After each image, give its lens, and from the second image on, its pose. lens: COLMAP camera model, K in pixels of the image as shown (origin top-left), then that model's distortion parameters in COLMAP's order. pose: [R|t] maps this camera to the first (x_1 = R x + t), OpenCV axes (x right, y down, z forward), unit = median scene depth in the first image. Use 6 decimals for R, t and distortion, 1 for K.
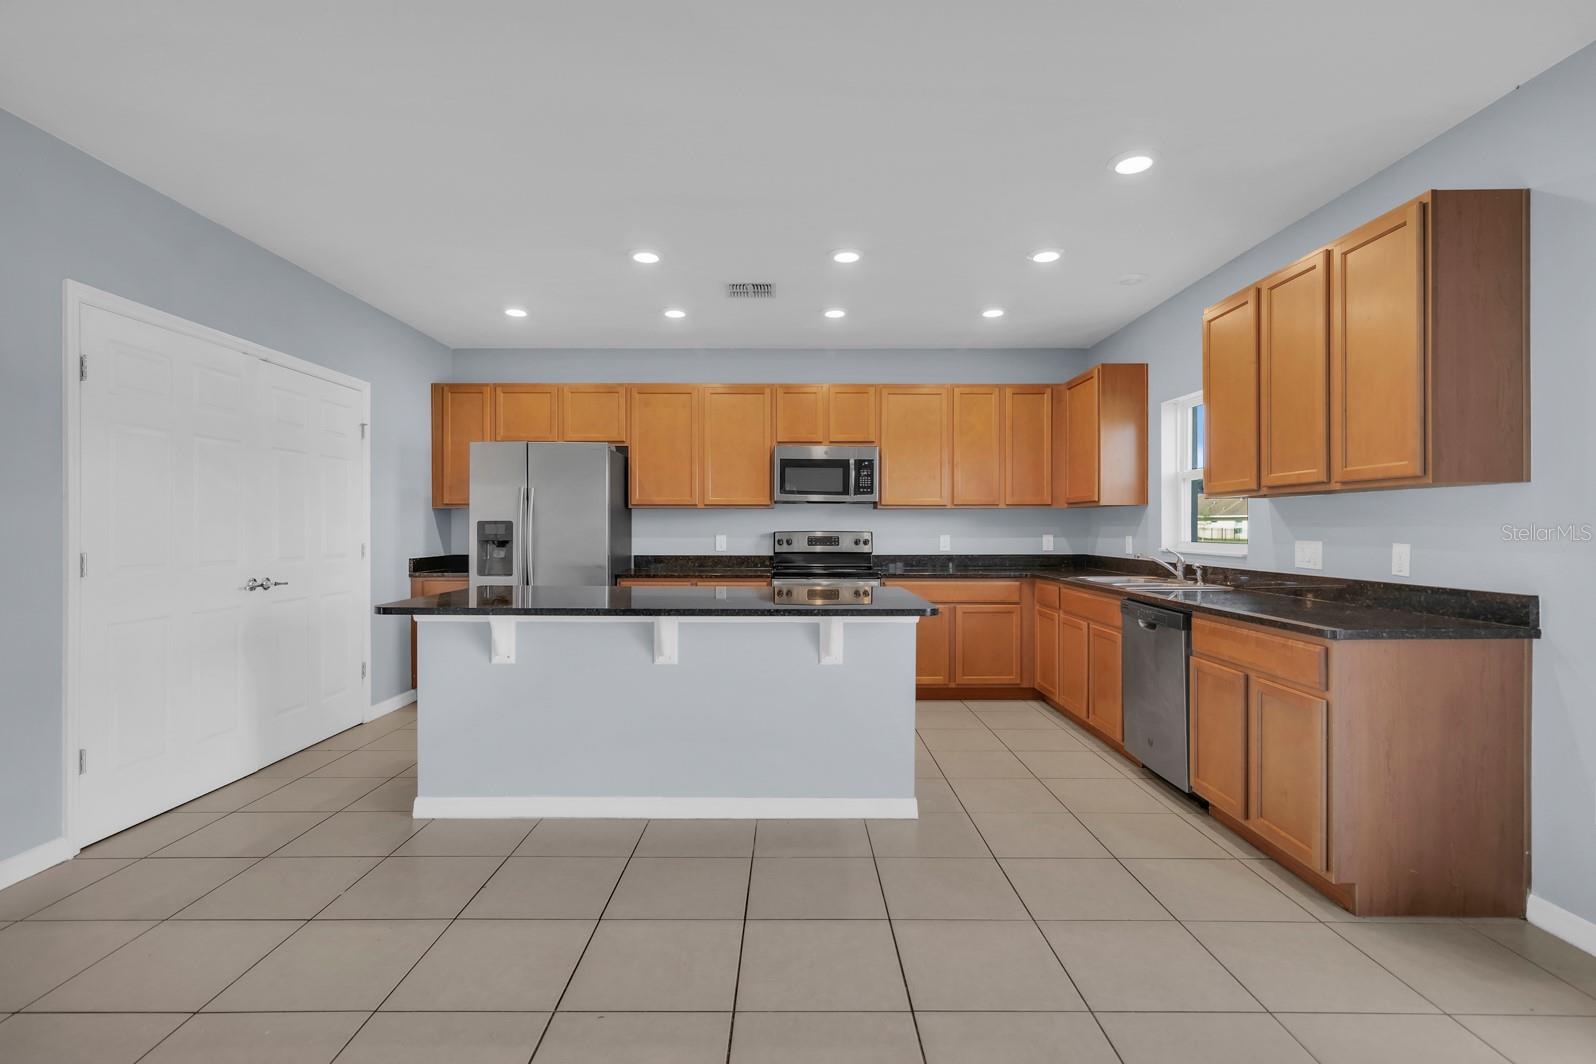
lens RADIAL K [[754.0, 0, 805.1], [0, 754.0, 527.5], [0, 0, 1]] dist [0.005171, -0.001322]
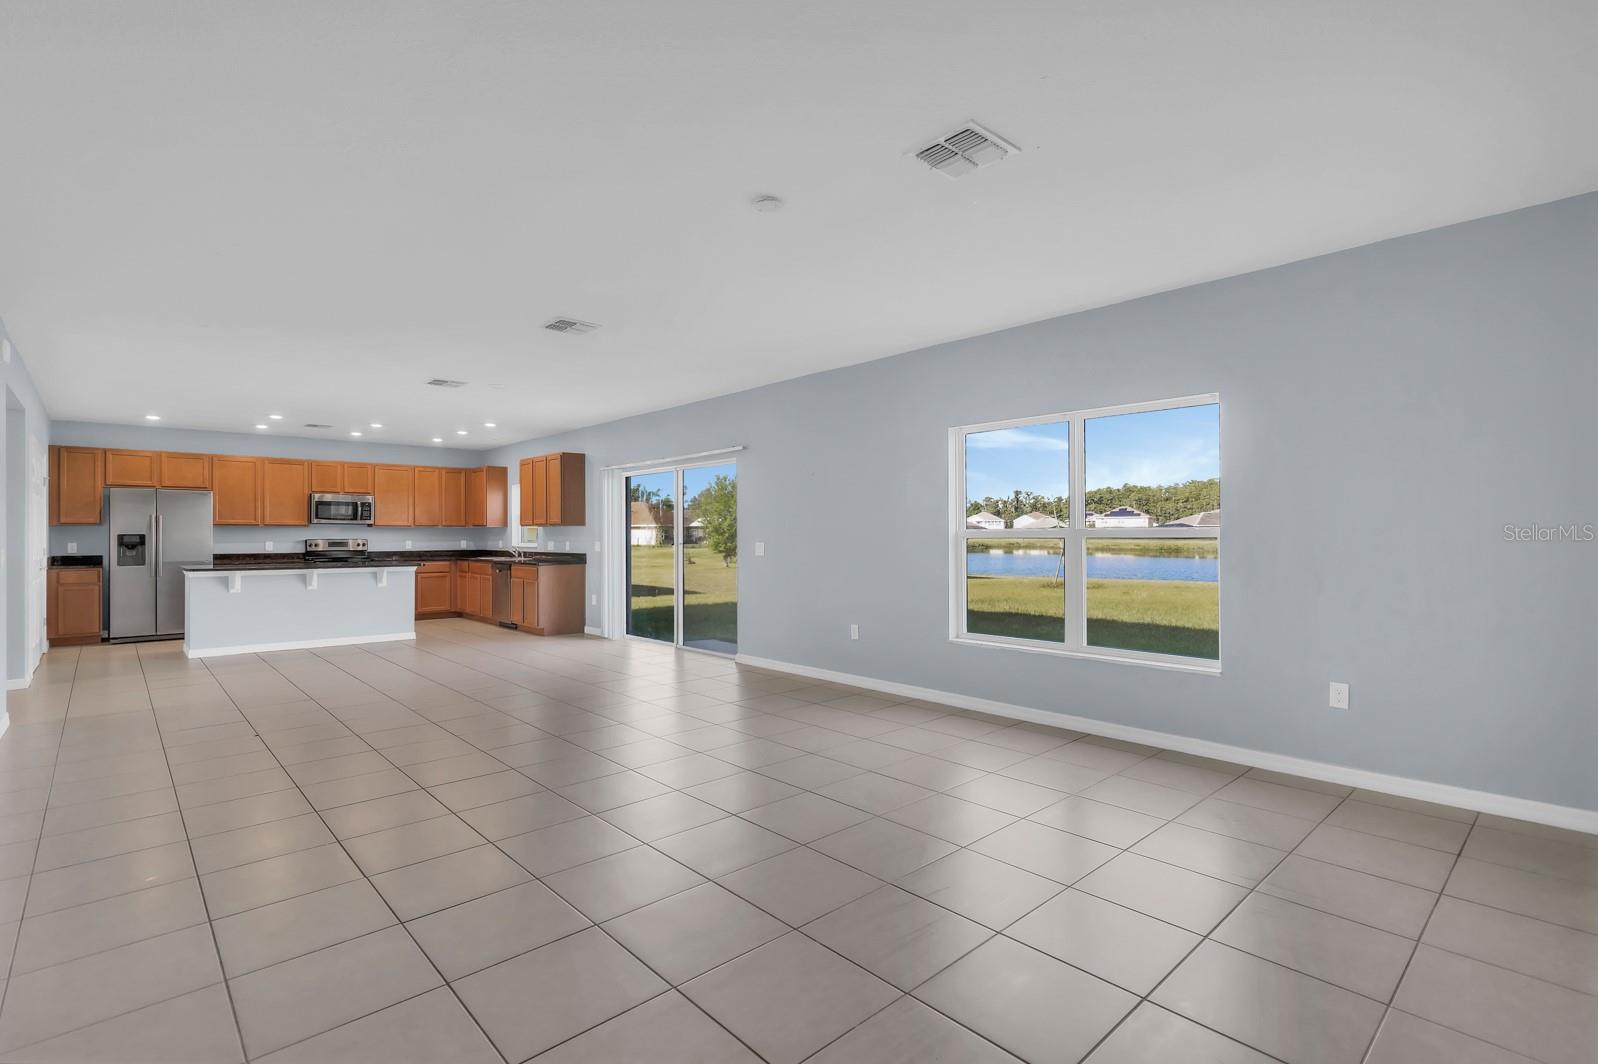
lens RADIAL K [[754.9, 0, 792.2], [0, 754.9, 533.7], [0, 0, 1]] dist [0.005171, -0.001322]
pose [[0.753323, -0.000951, 0.657650, -0.375328], [0.001880, 0.999998, -0.000707, -0.005242], [-0.657648, 0.001769, 0.753323, -1.195840]]
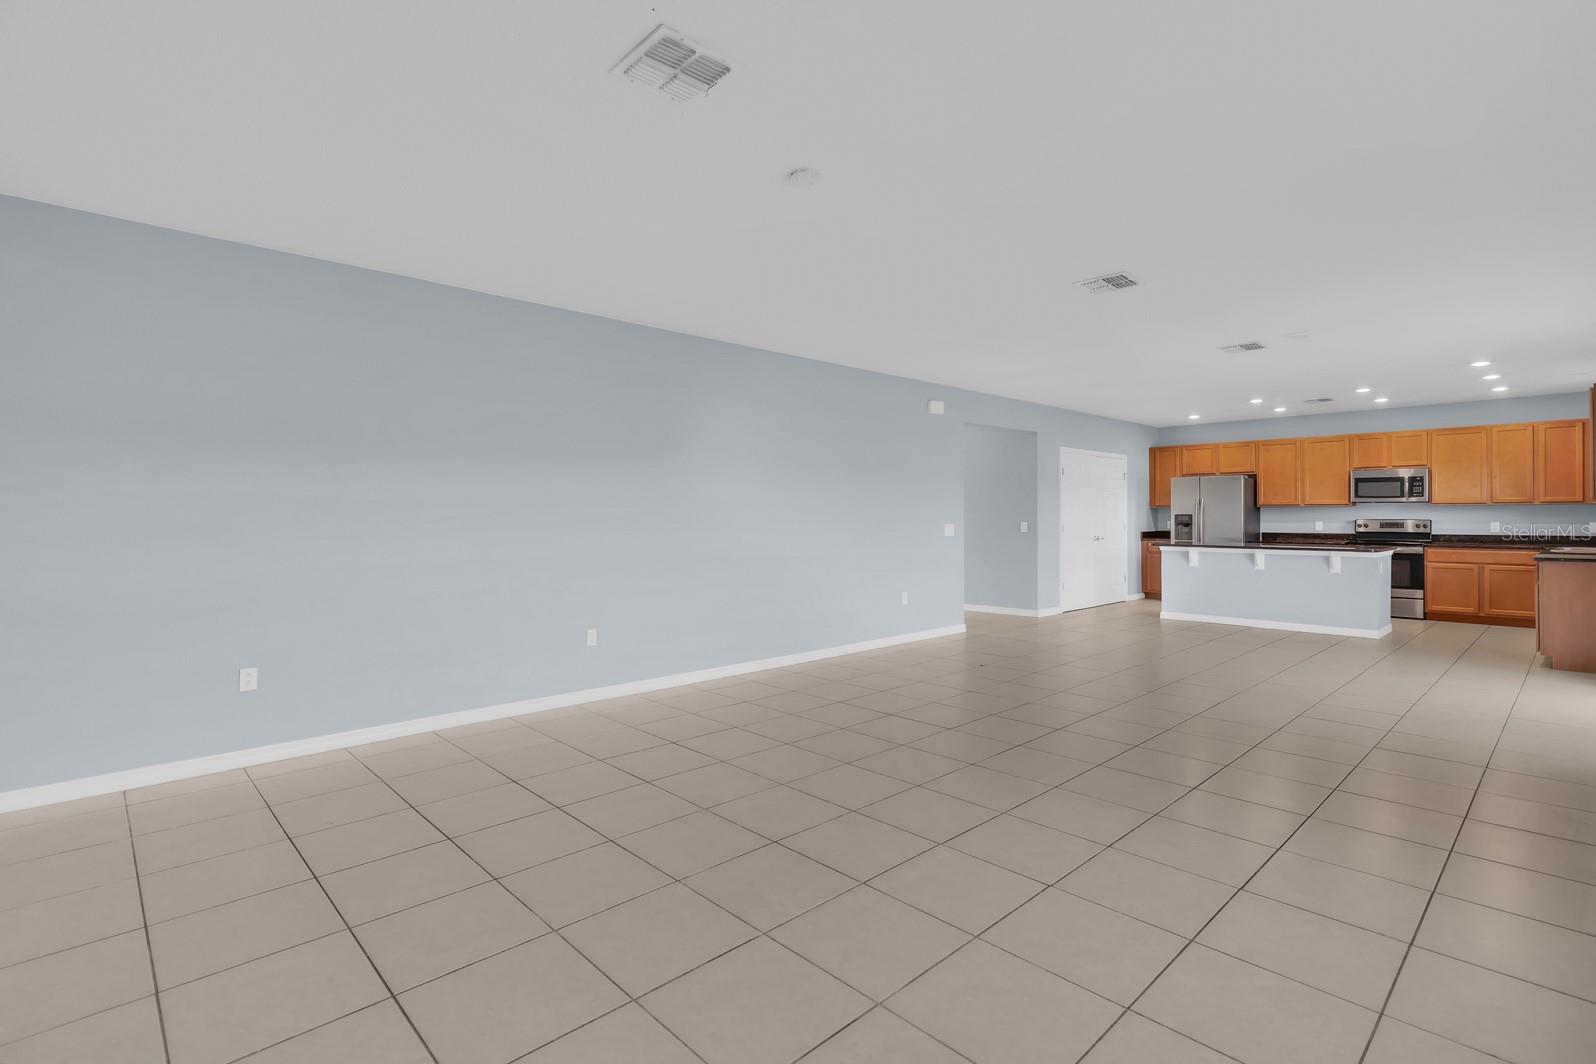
lens RADIAL K [[754.0, 0, 789.3], [0, 754.0, 518.3], [0, 0, 1]] dist [0.005171, -0.001322]
pose [[0.670774, -0.000377, -0.741661, 0.385508], [0.002990, 0.999993, 0.002196, -0.005290], [0.741656, -0.003691, 0.670771, -1.142461]]
